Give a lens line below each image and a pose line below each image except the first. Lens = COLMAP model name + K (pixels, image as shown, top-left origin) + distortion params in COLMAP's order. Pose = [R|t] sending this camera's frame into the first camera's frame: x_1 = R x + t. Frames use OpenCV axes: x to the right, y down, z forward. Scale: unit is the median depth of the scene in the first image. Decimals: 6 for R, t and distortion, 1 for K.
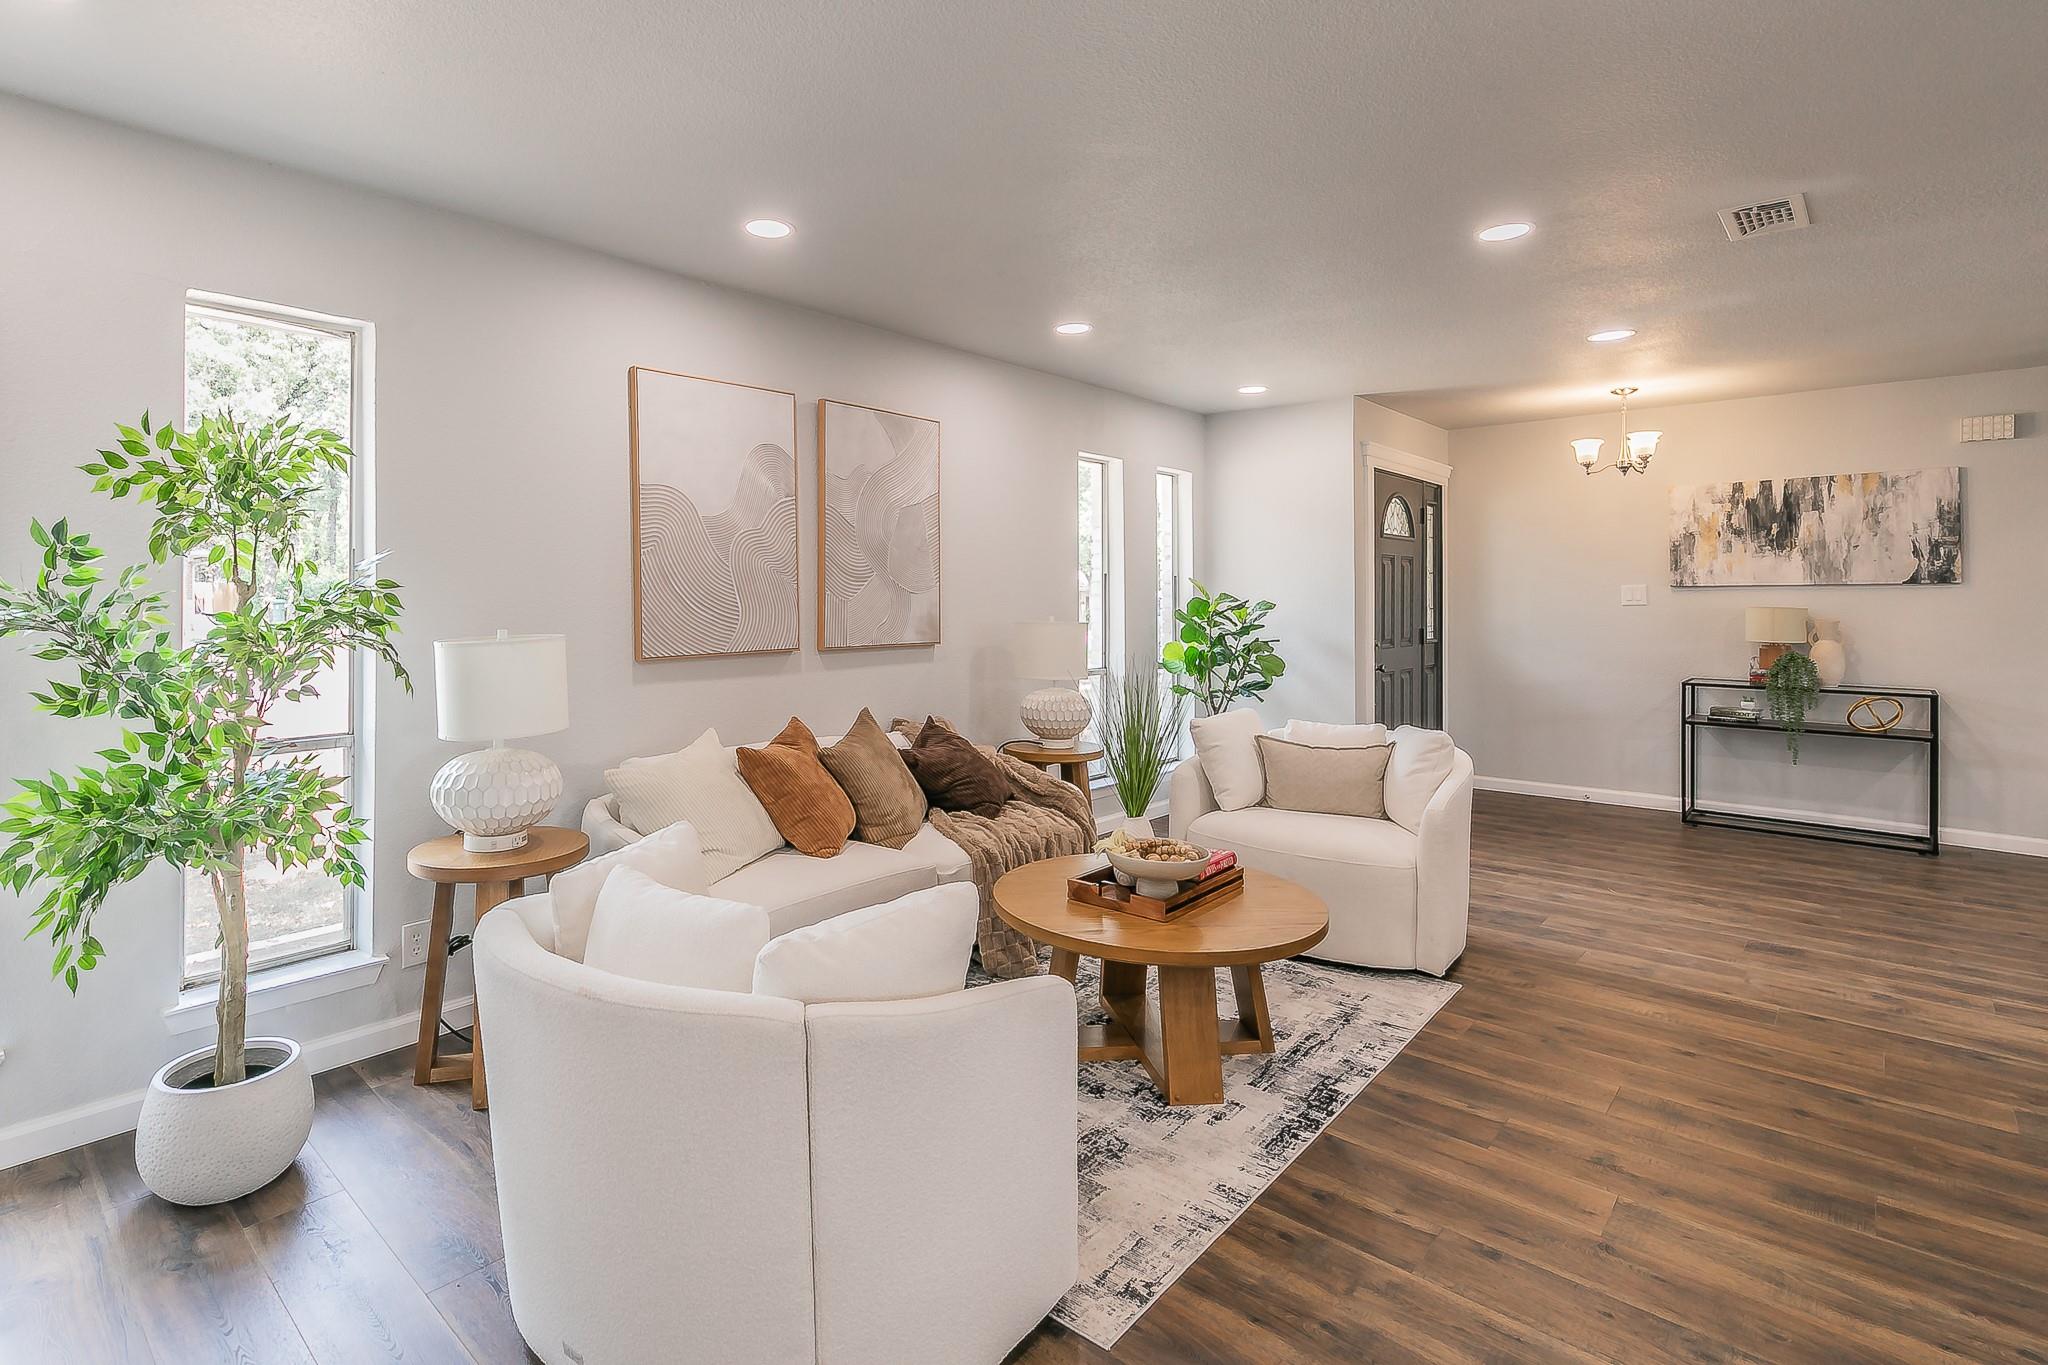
lens RADIAL K [[994.6, 0, 937.6], [0, 994.6, 591.4], [0, 0, 1]] dist [0.011641, -0.001474]
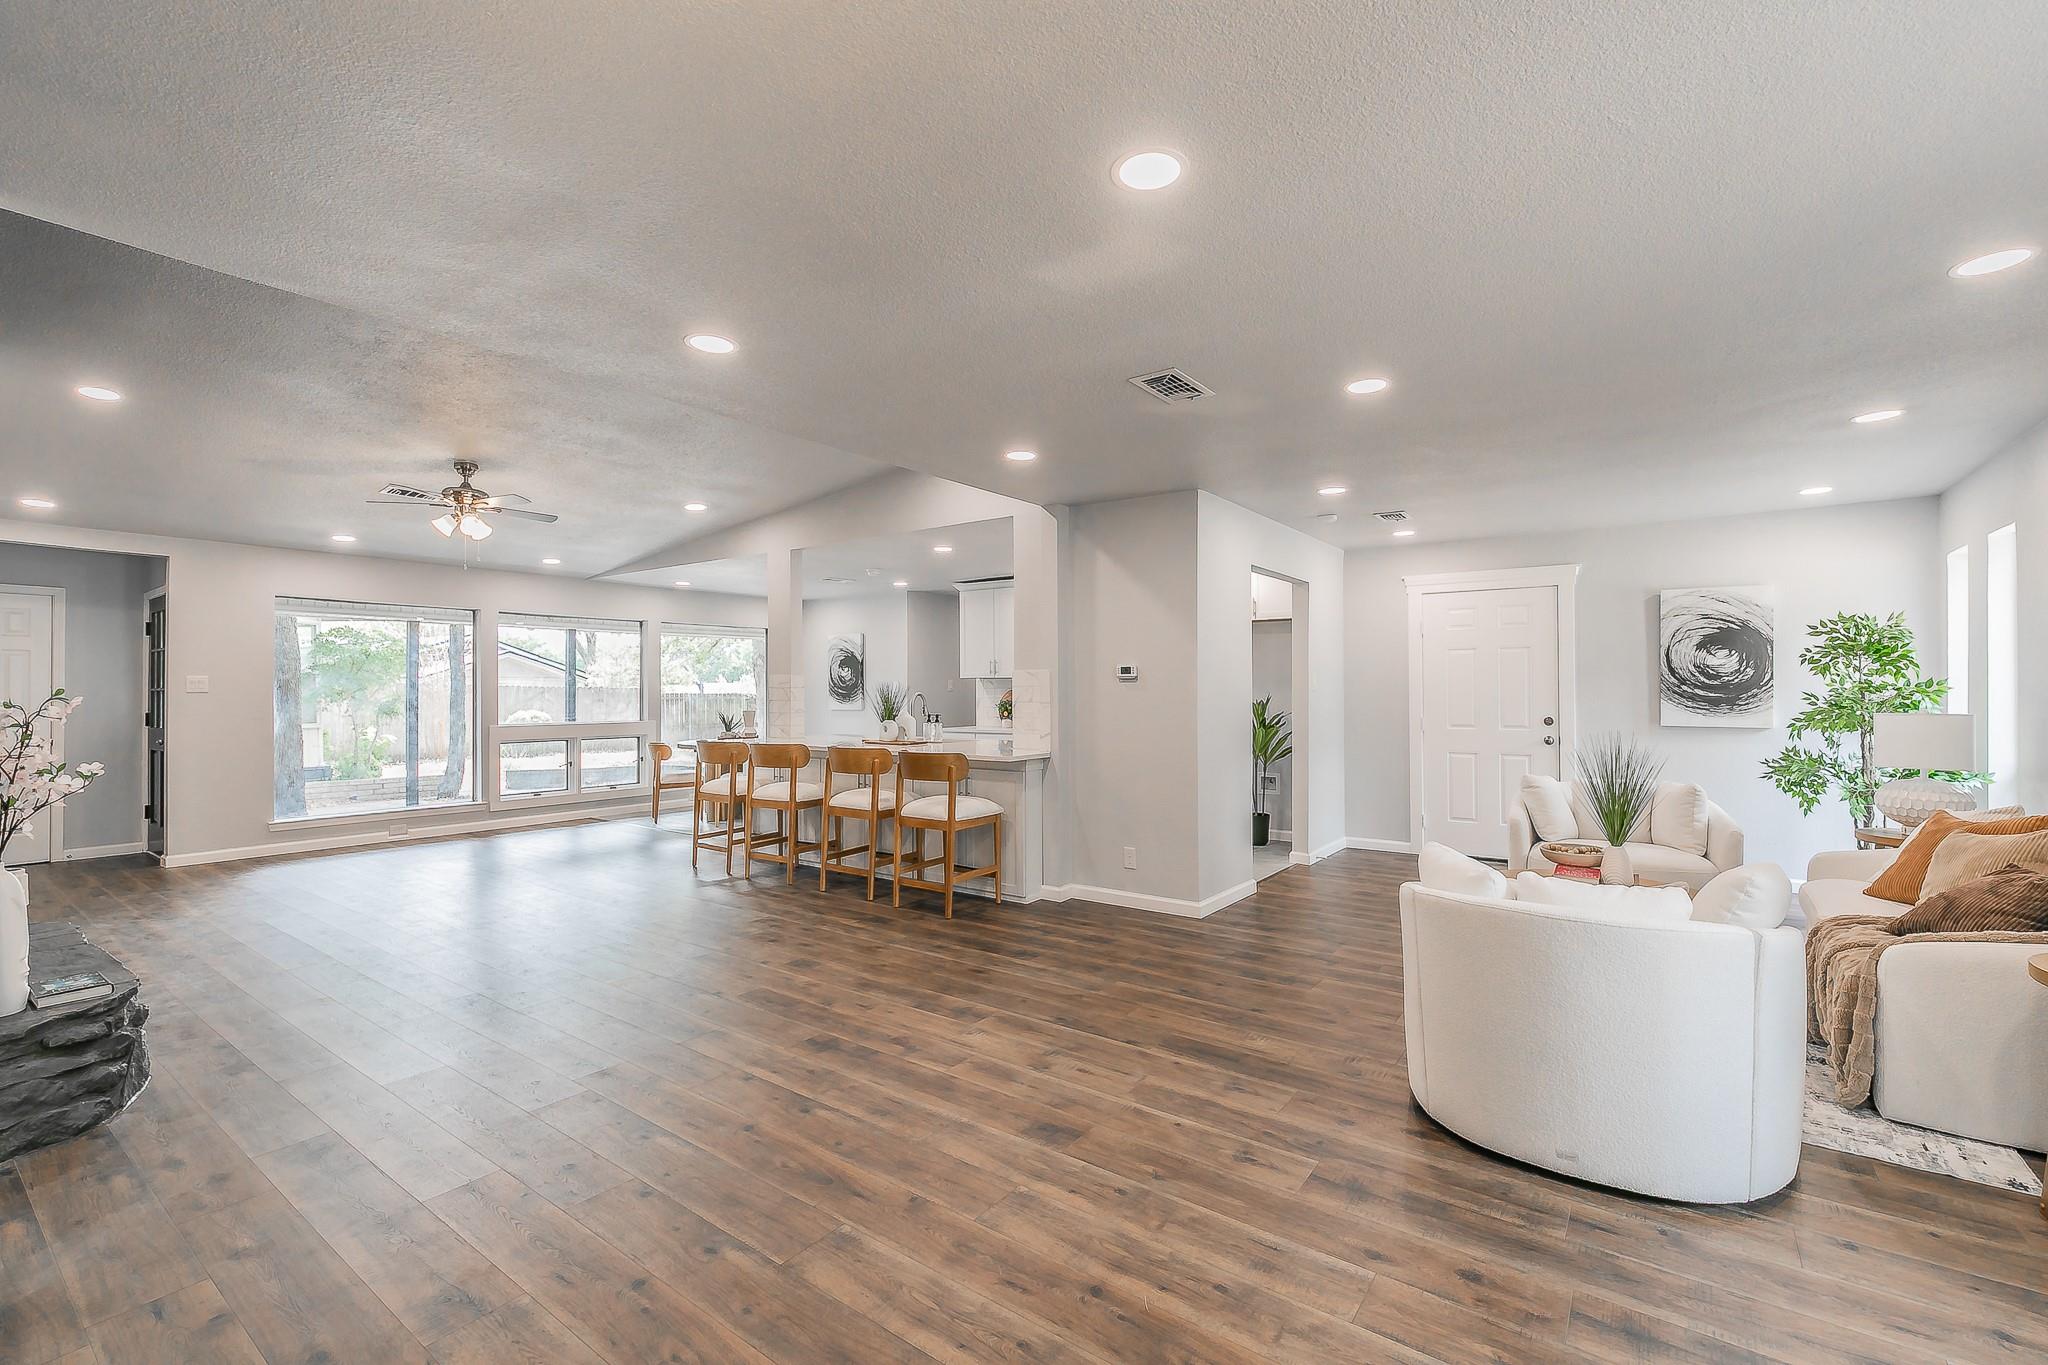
lens RADIAL K [[872.4, 0, 1046.0], [0, 872.4, 689.0], [0, 0, 1]] dist [0.000164, 0.000050]
pose [[-0.990414, 0.001391, -0.138125, 0.778882], [0.003036, 0.999927, -0.011698, 0.009635], [0.138099, -0.012005, -0.990346, 1.409318]]
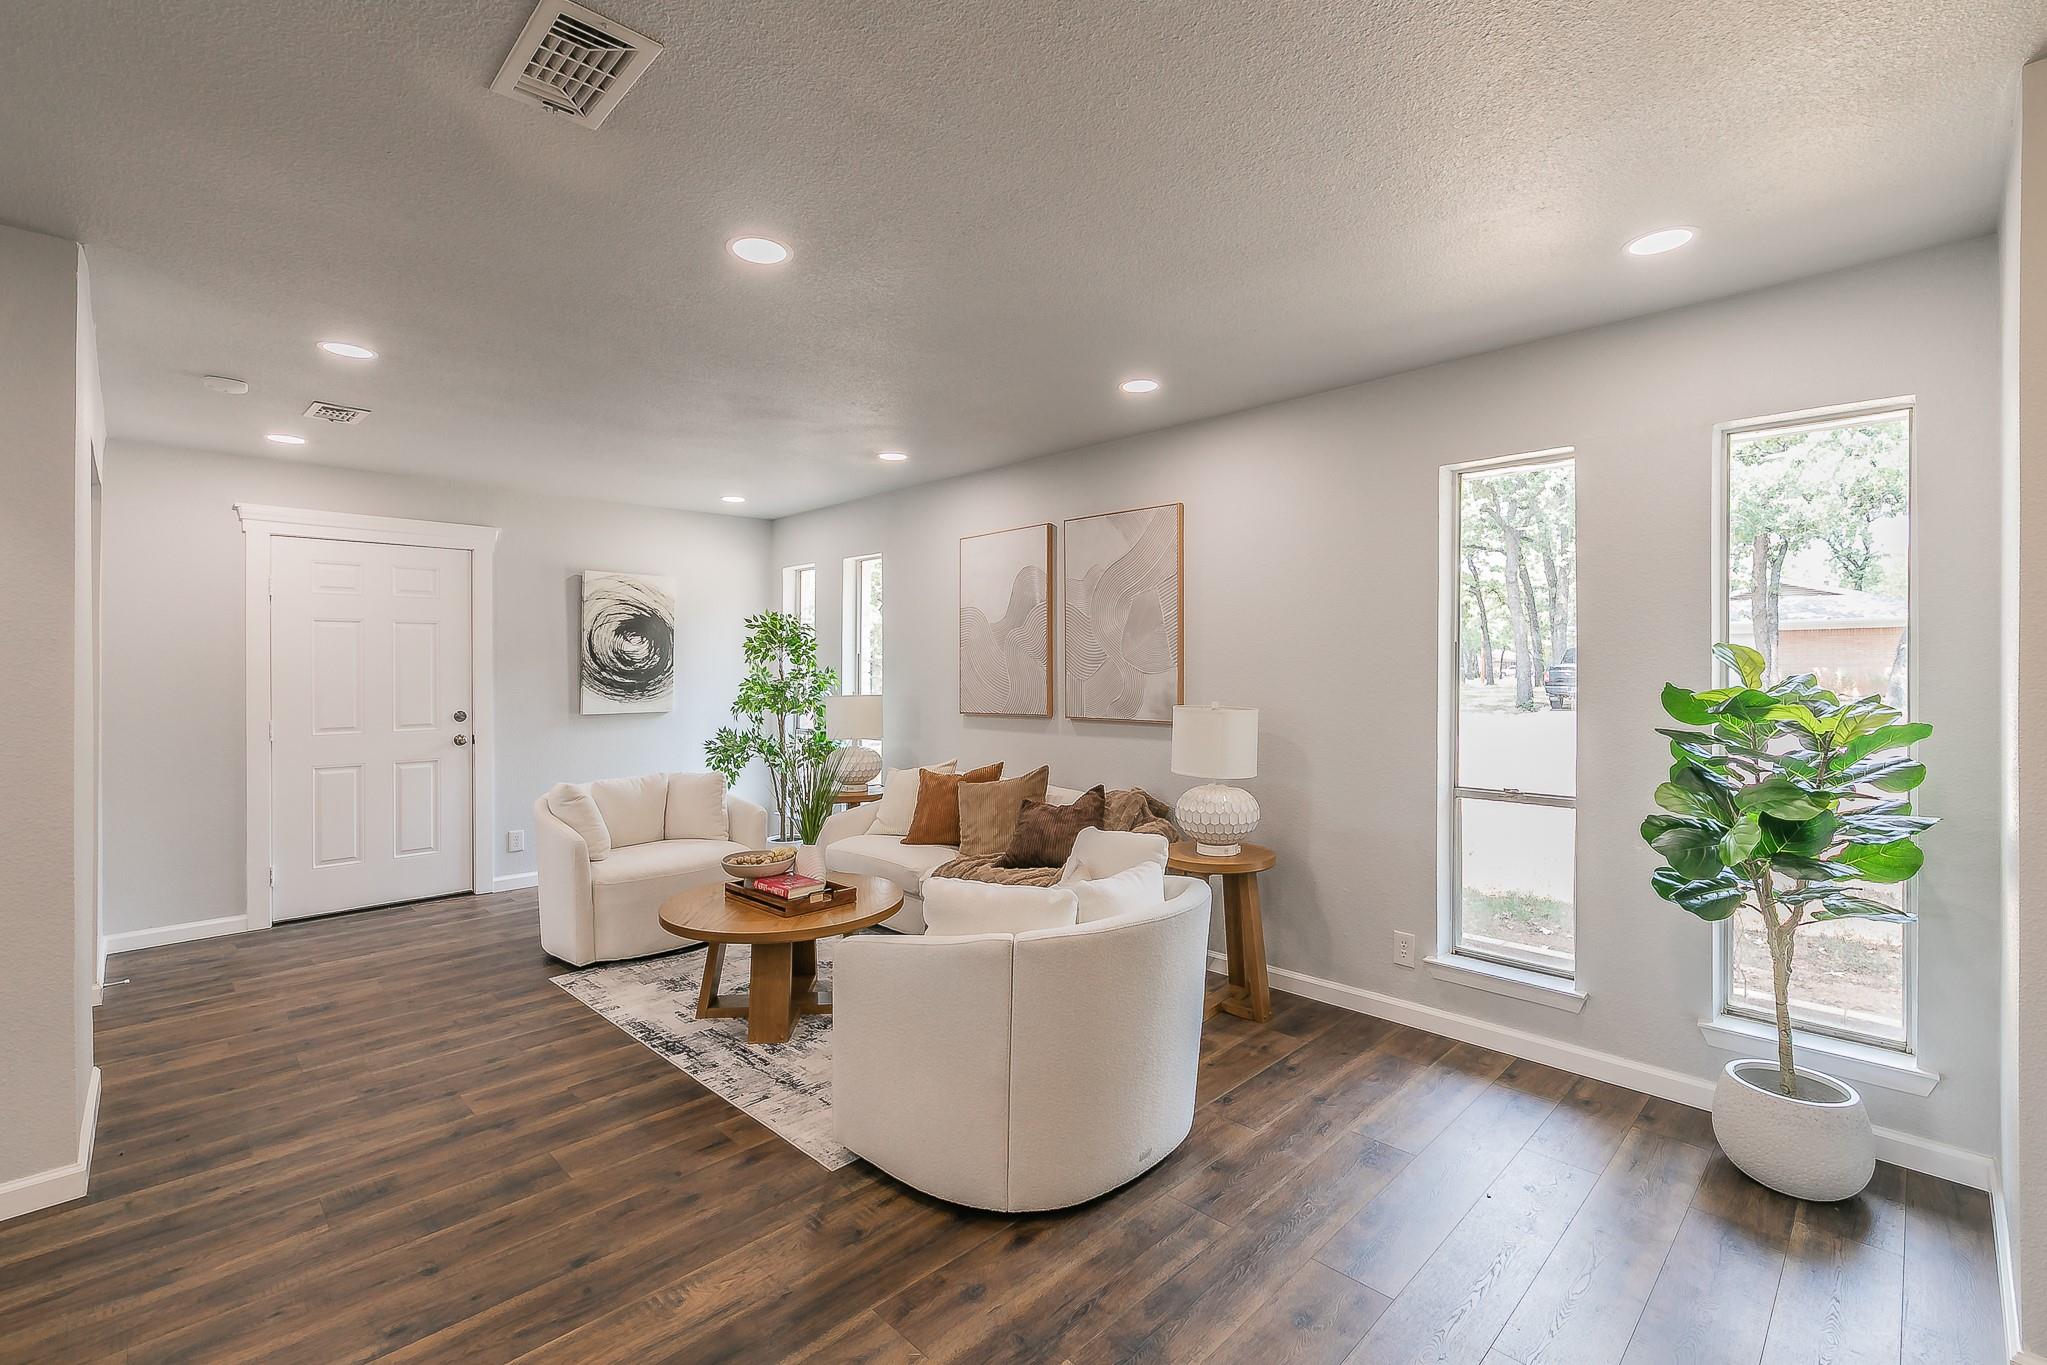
lens RADIAL K [[894.5, 0, 1023.9], [0, 894.5, 667.3], [0, 0, 1]] dist [-0.000443, 0.000010]
pose [[-0.031430, 0.002196, -0.999504, 0.930444], [0.014939, 0.999887, 0.001727, -0.007942], [0.999394, -0.014877, -0.031459, 0.887103]]
